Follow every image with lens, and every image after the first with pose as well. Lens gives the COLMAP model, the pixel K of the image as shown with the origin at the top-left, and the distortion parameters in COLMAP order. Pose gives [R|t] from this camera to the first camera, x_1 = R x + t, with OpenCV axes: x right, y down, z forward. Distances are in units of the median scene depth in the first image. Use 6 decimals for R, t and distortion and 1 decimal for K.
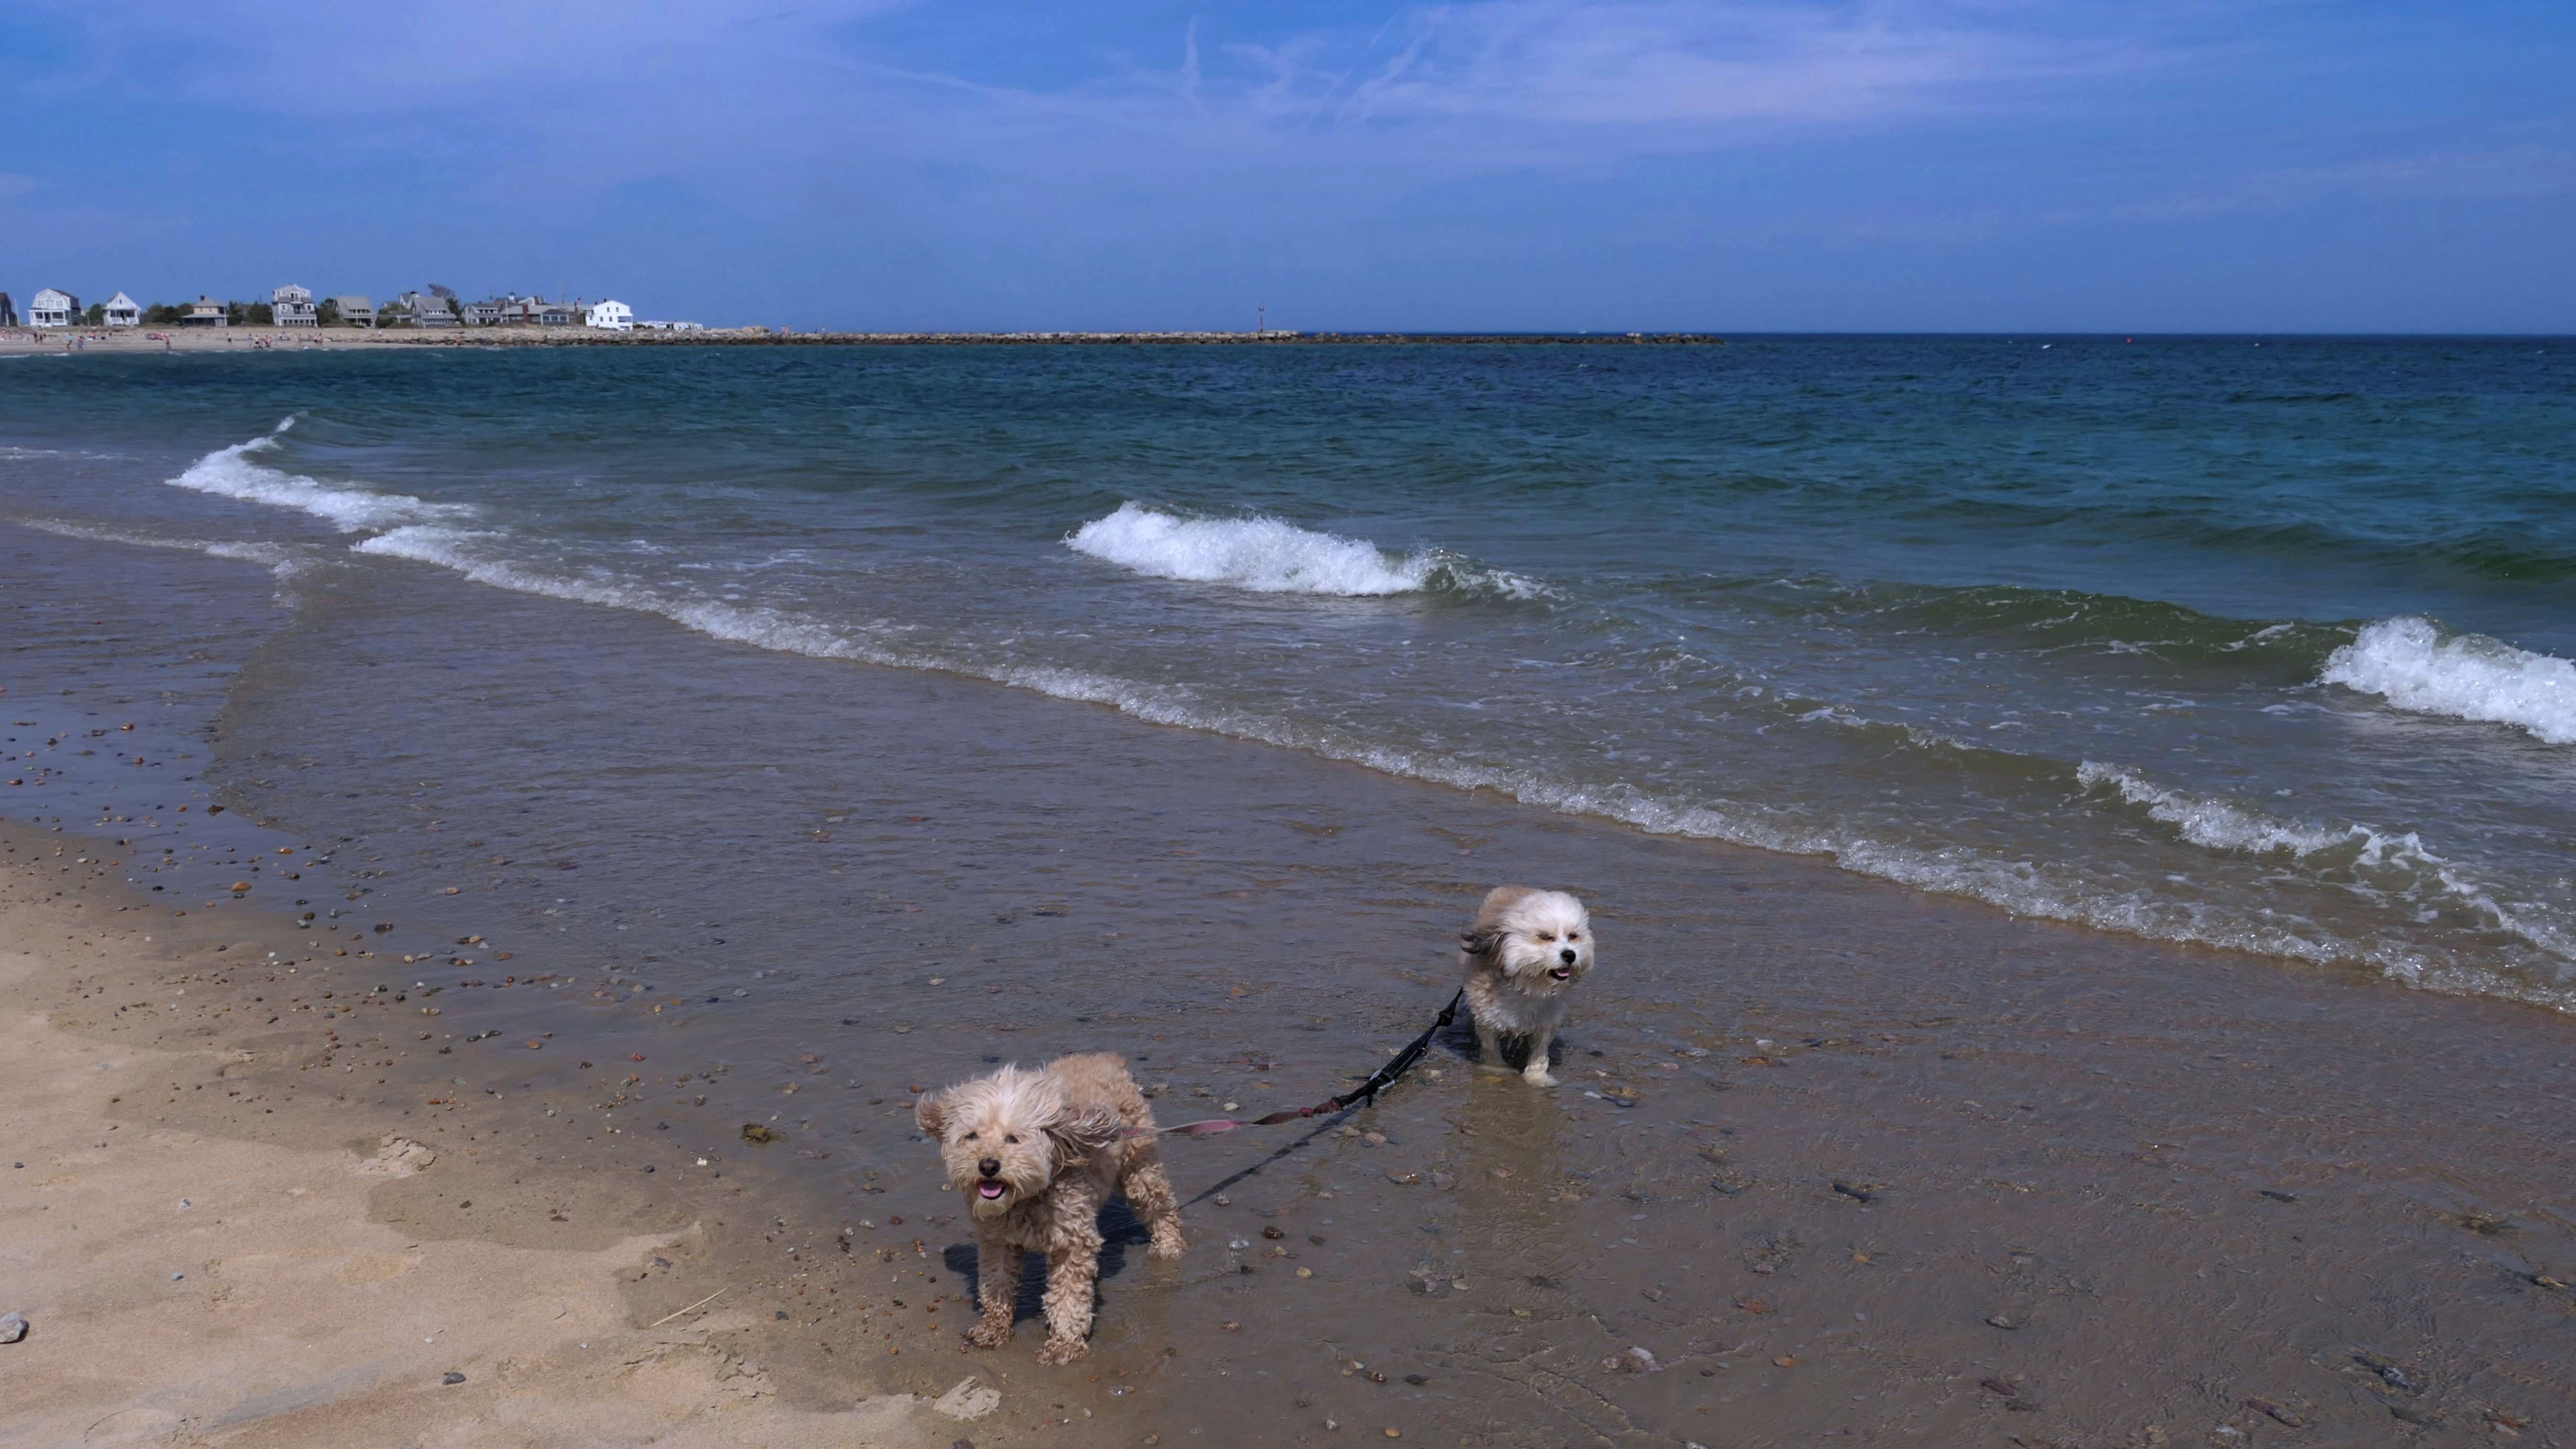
lens RADIAL K [[1870.3, 0, 1288.8], [0, 1870.3, 724.7], [0, 0, 1]] dist [-0.010268, -0.004607]
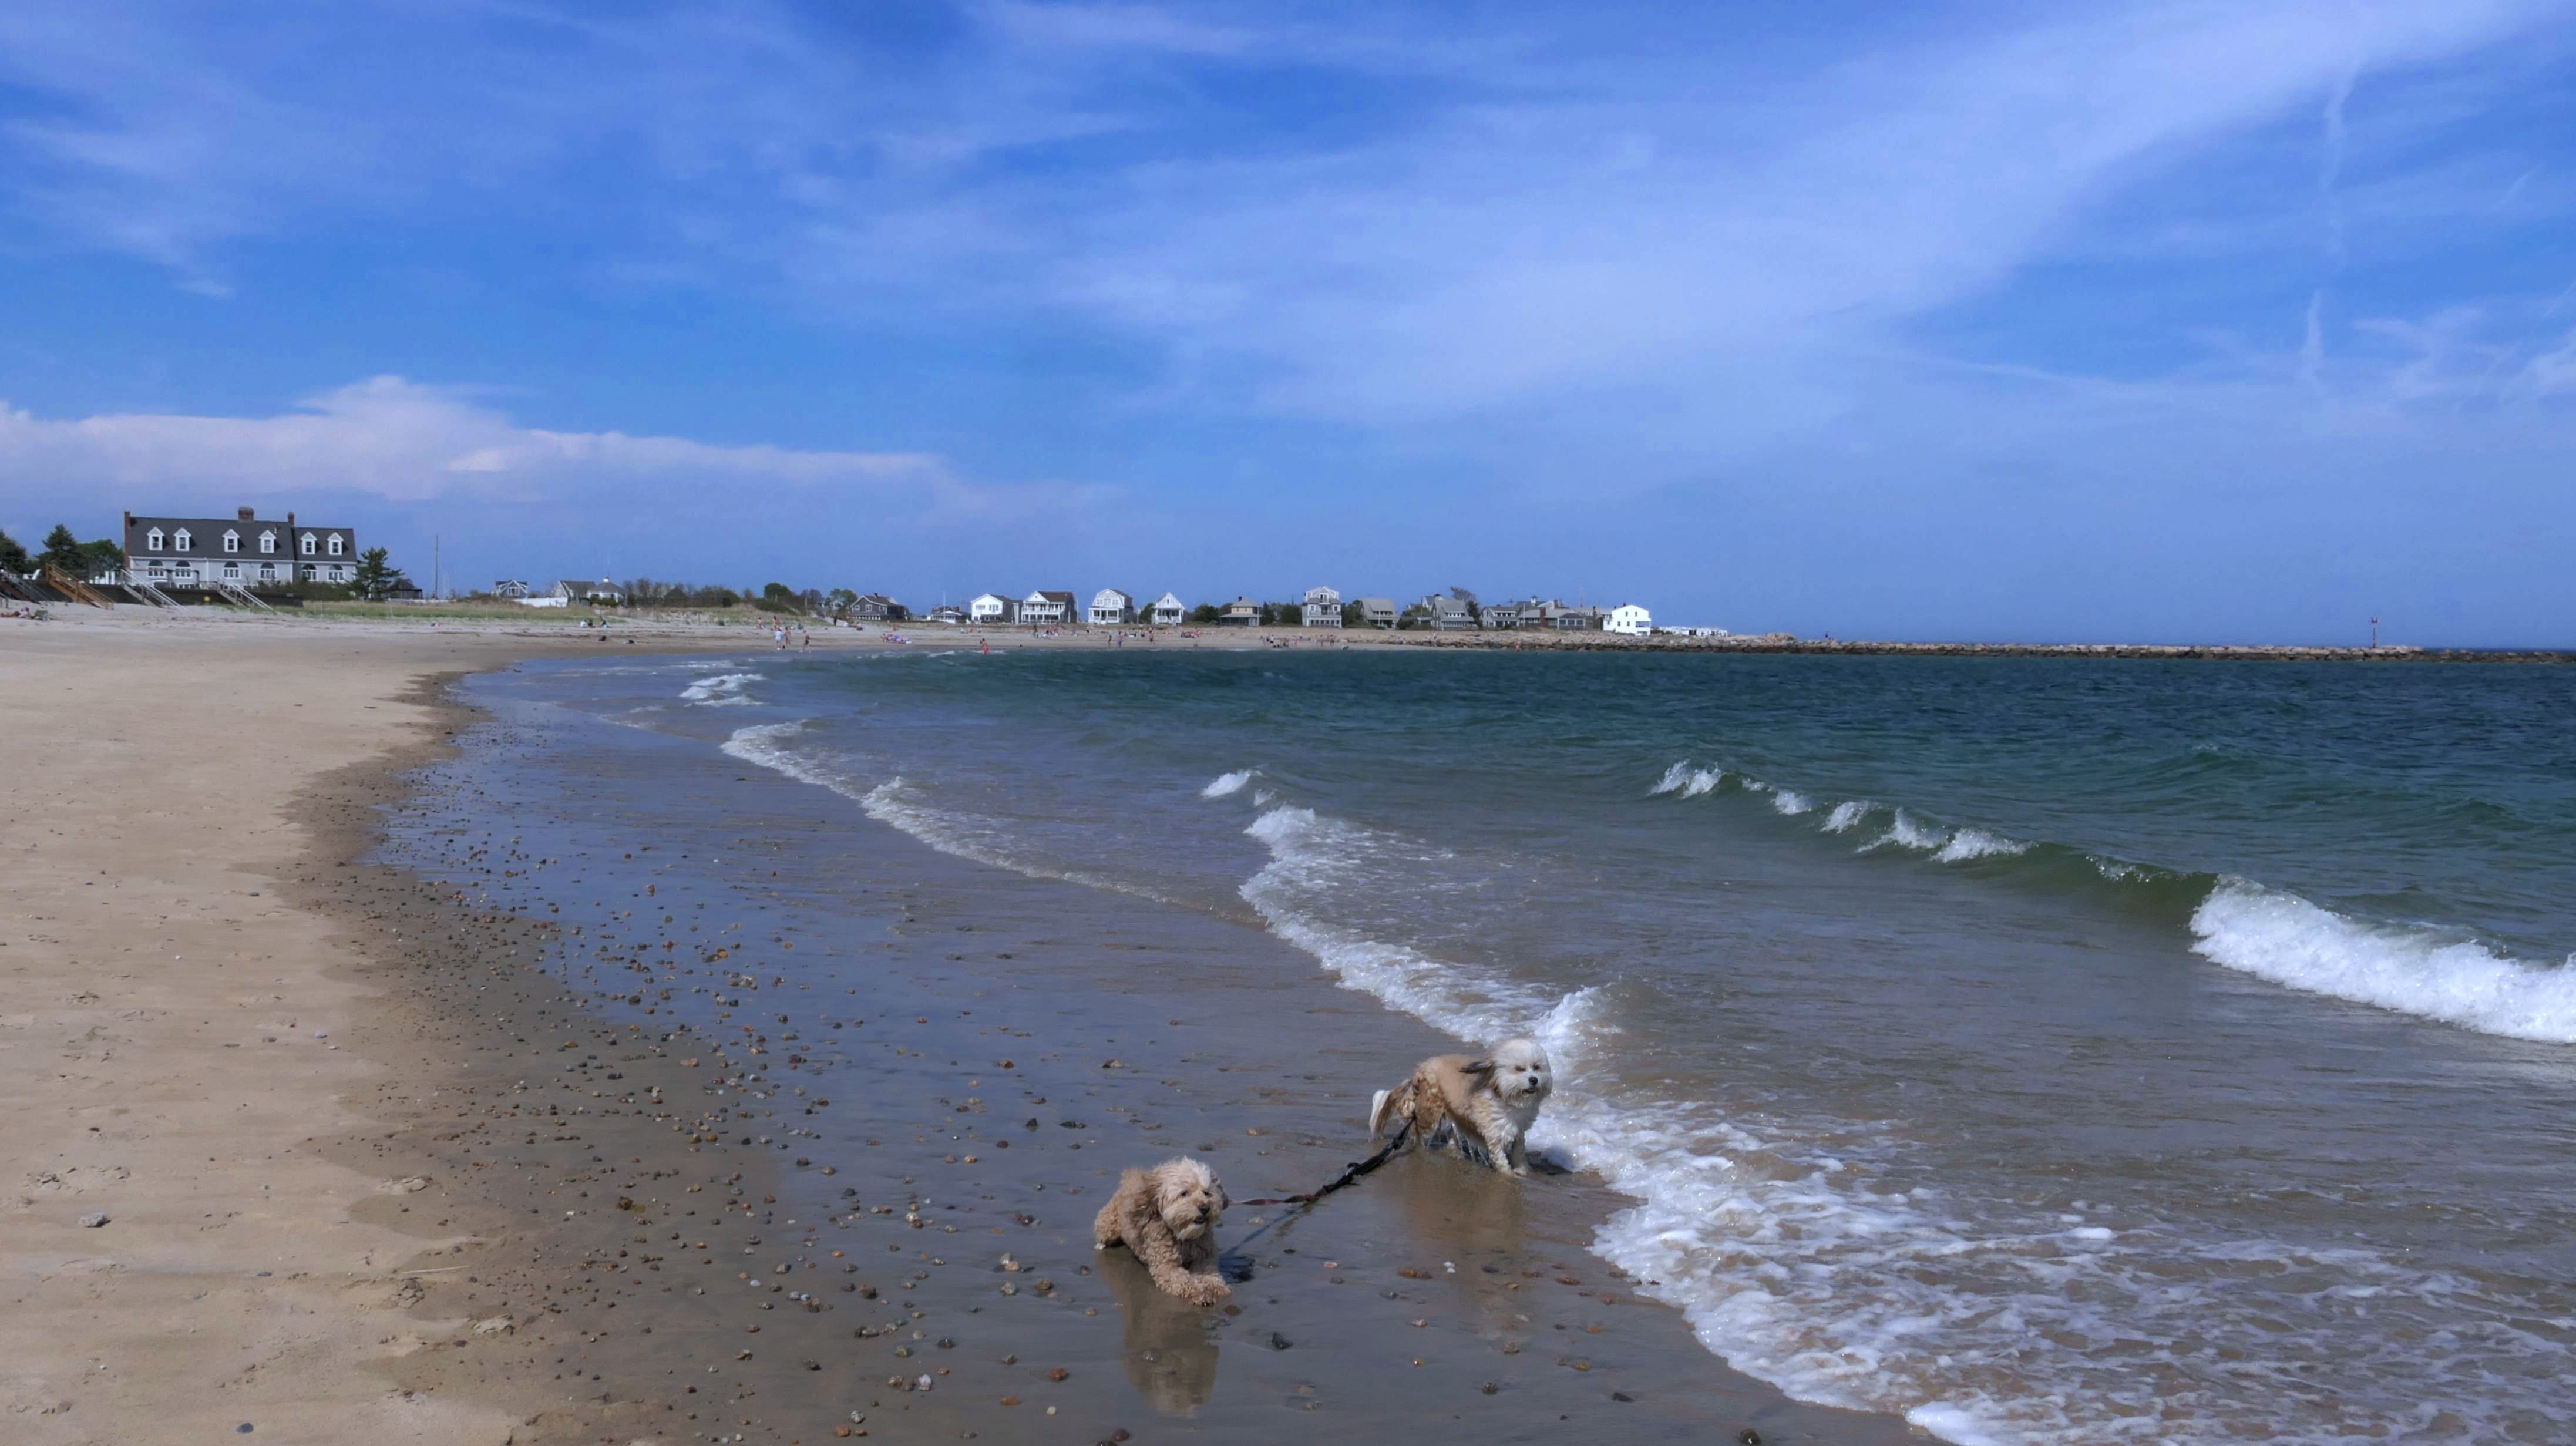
lens RADIAL K [[1870.1, 0, 1287.0], [0, 1870.1, 722.3], [0, 0, 1]] dist [-0.010268, -0.004607]
pose [[0.935004, 0.028008, -0.353530, -0.190325], [-0.085844, 0.985105, -0.148993, -0.011092], [0.344091, 0.169658, 0.923481, 0.069541]]
